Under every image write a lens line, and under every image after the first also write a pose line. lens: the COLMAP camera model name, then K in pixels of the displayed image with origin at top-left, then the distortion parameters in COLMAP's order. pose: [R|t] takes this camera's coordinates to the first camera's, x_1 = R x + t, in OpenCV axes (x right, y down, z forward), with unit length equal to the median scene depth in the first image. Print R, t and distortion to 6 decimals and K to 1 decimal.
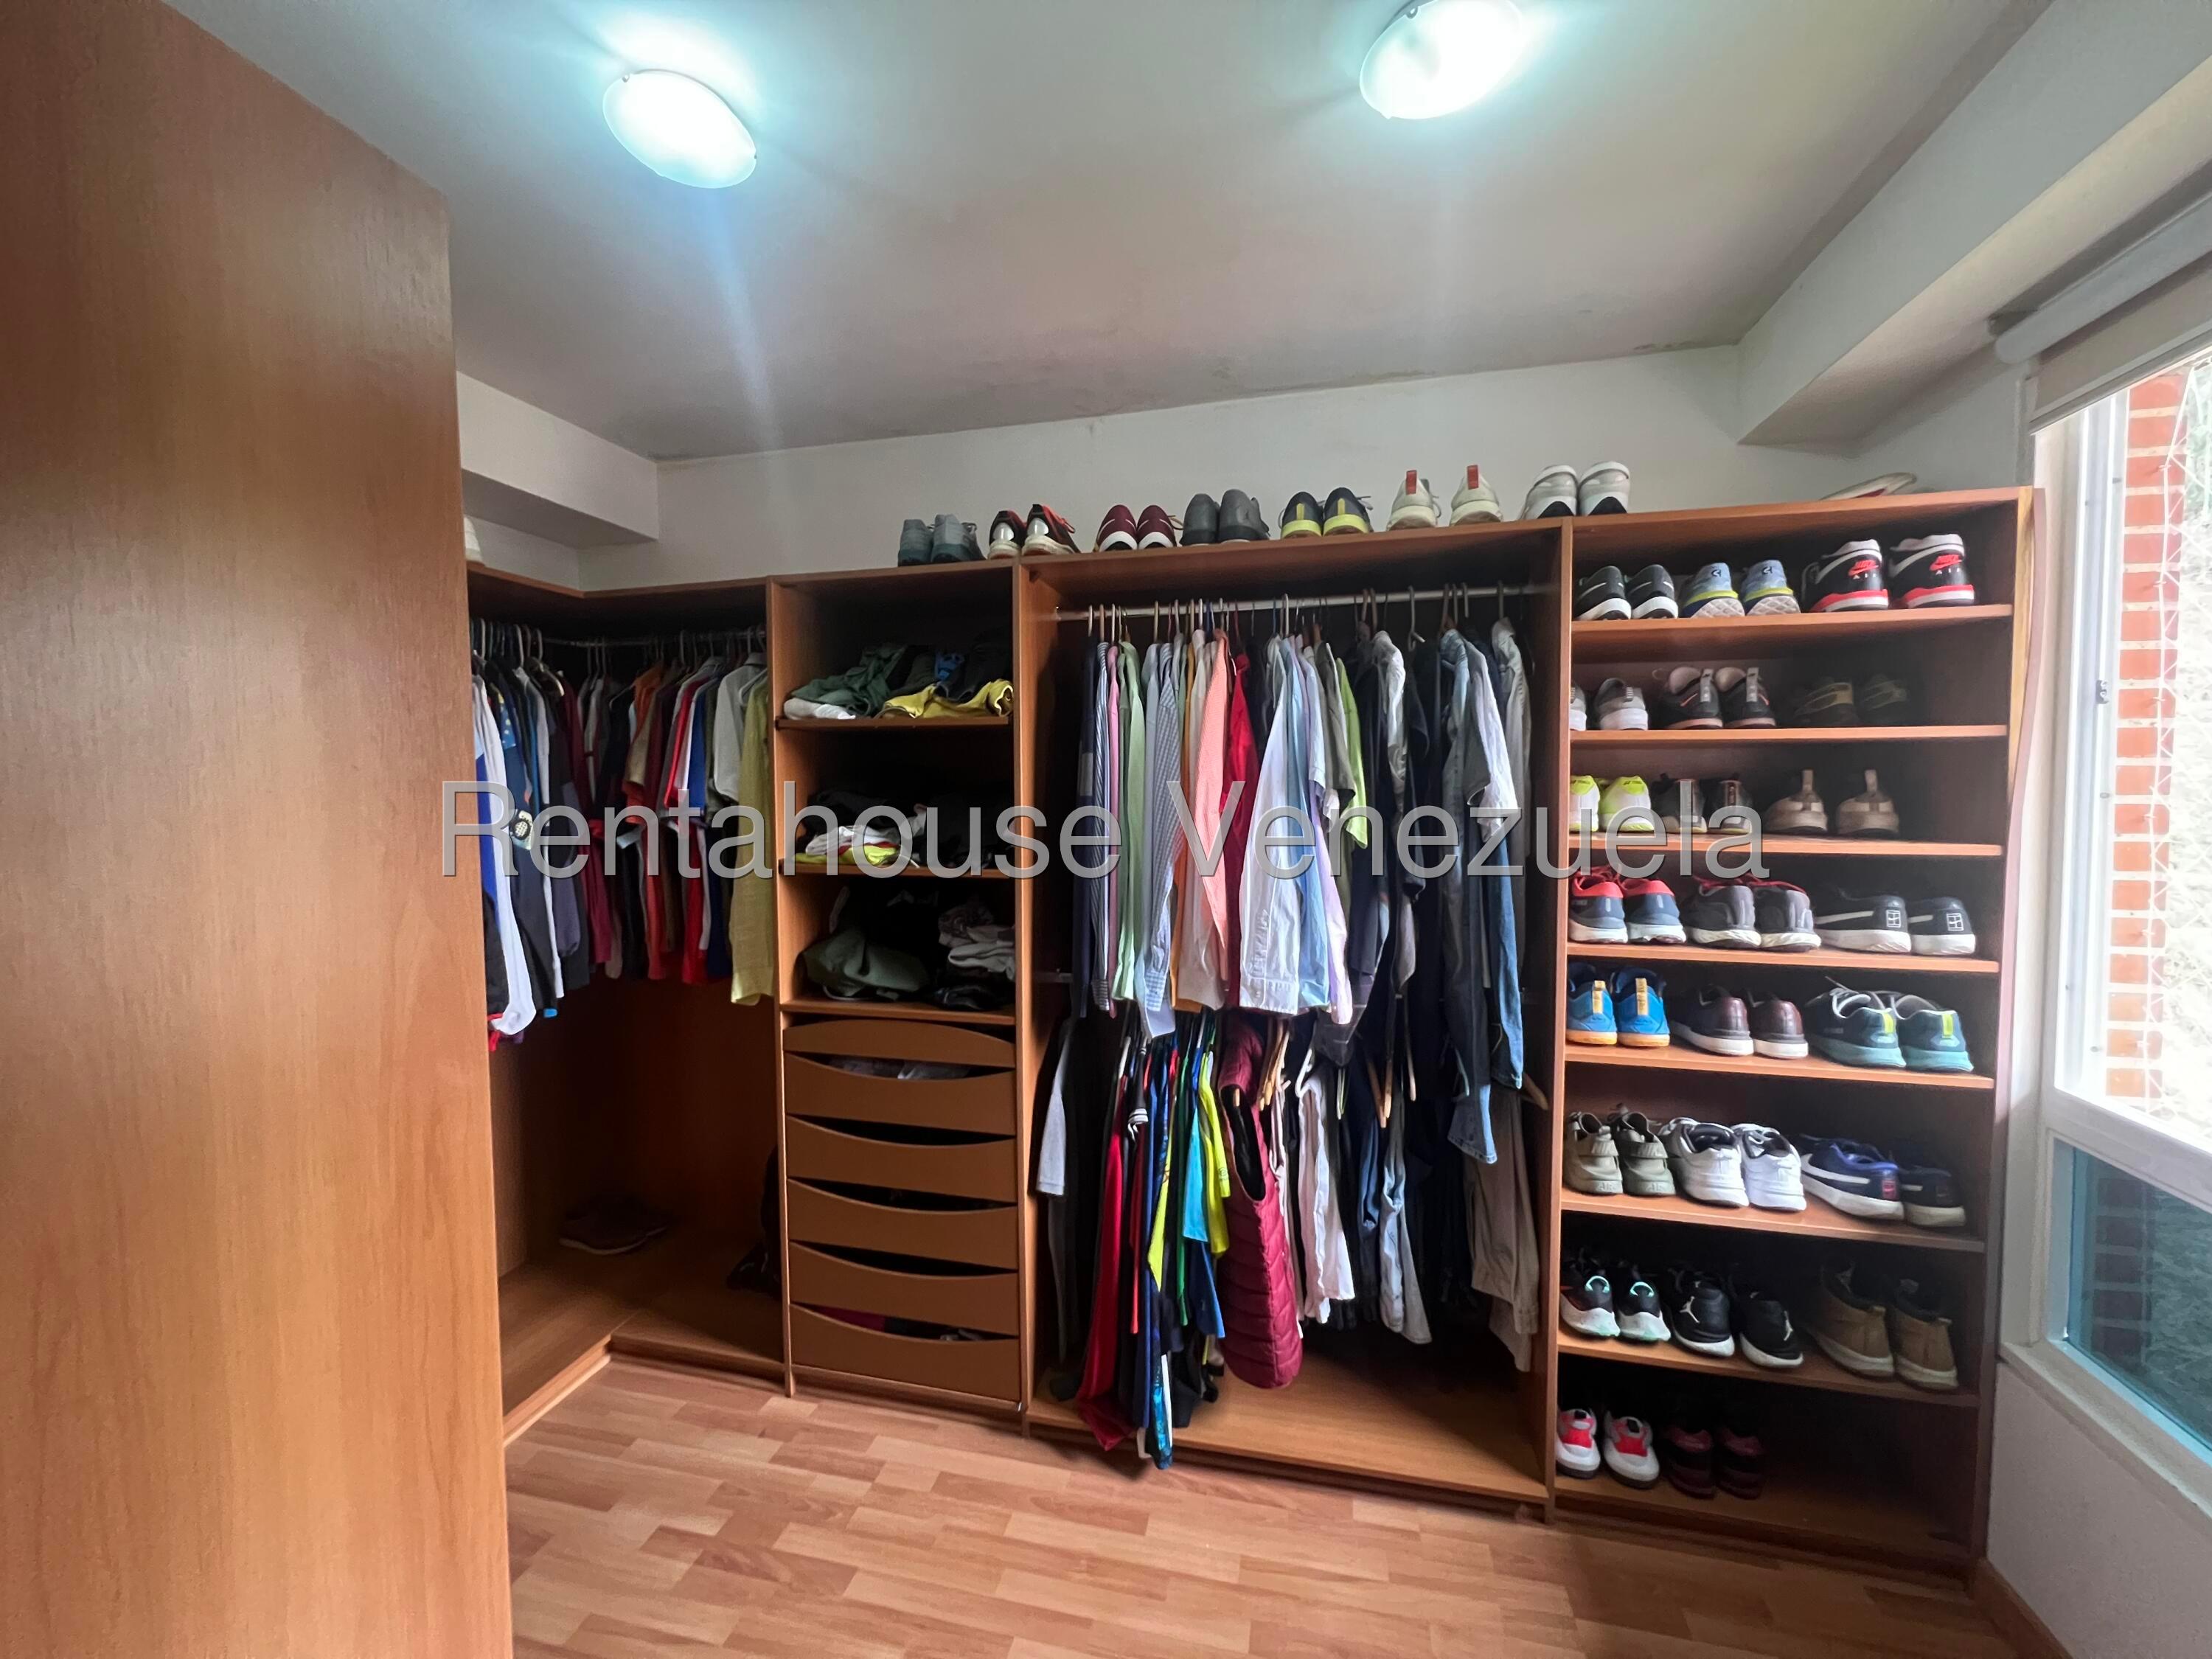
lens RADIAL K [[890.4, 0, 1104.2], [0, 890.4, 821.4], [0, 0, 1]] dist [-0.007809, 0.000118]
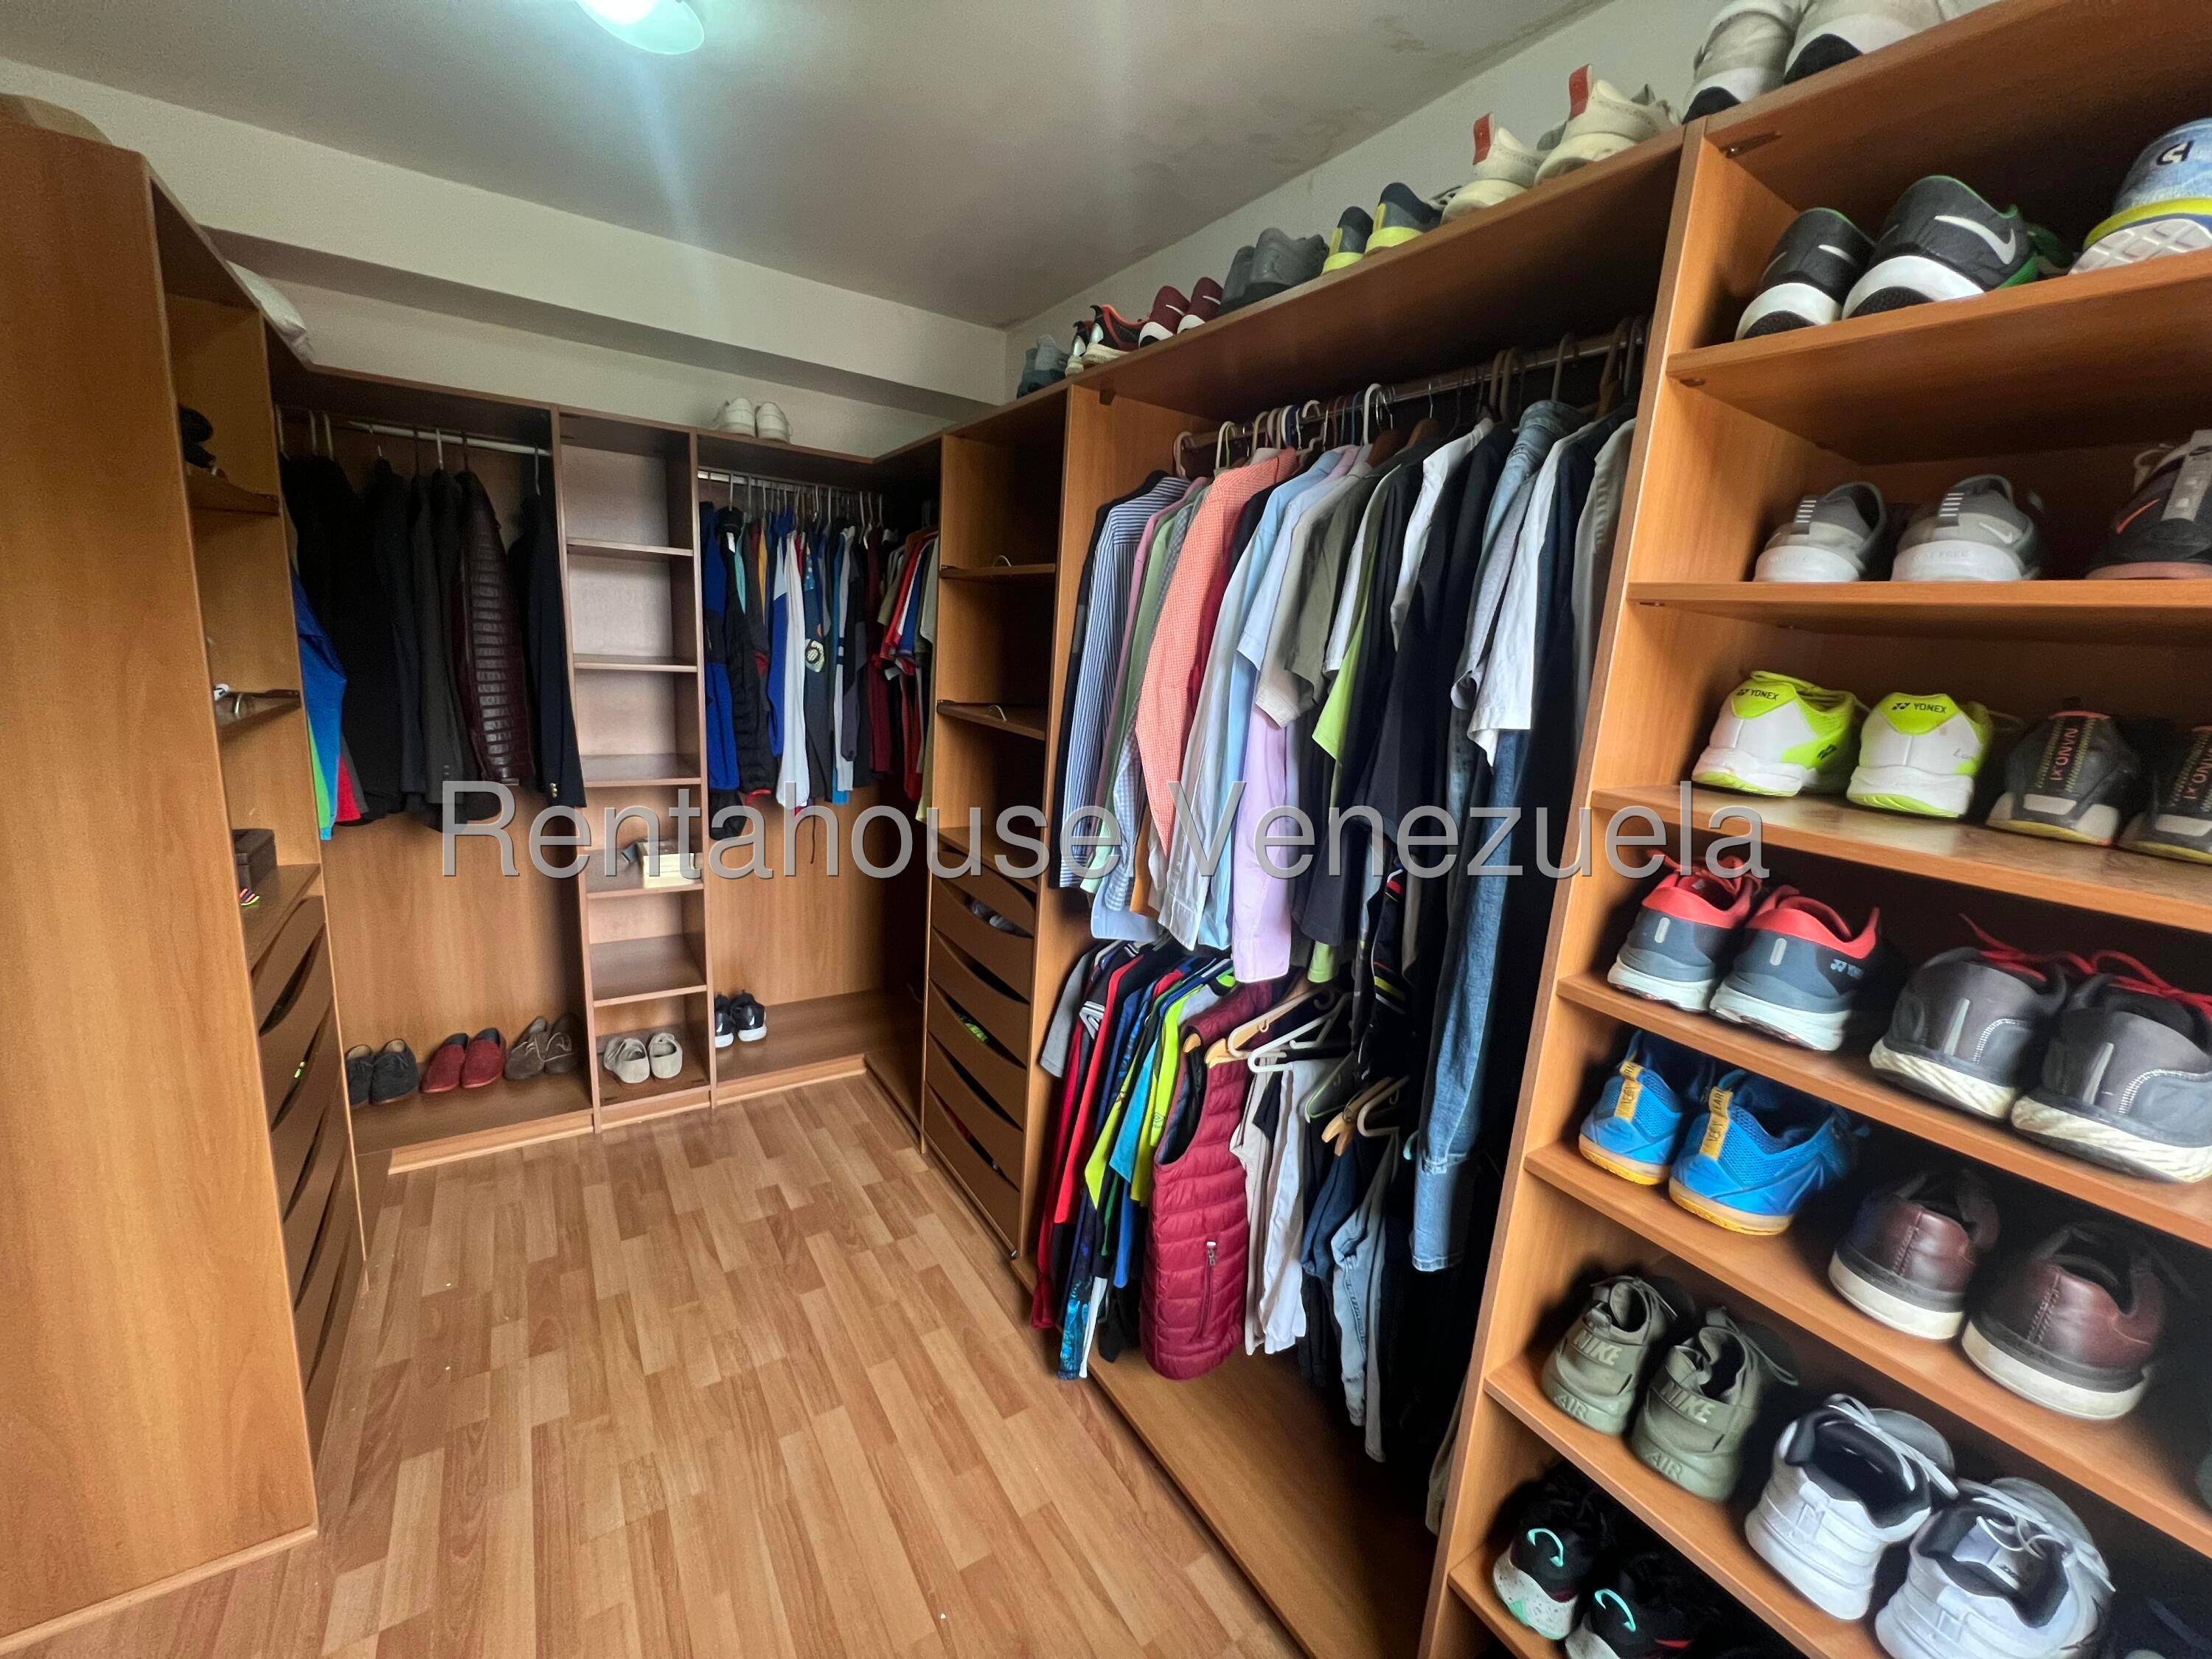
lens RADIAL K [[887.2, 0, 1106.7], [0, 887.2, 828.8], [0, 0, 1]] dist [-0.001915, 0.000022]
pose [[0.721964, 0.197025, -0.663287, 0.647788], [-0.104343, 0.978641, 0.177125, -0.021193], [0.684018, -0.058668, 0.727102, 0.398883]]
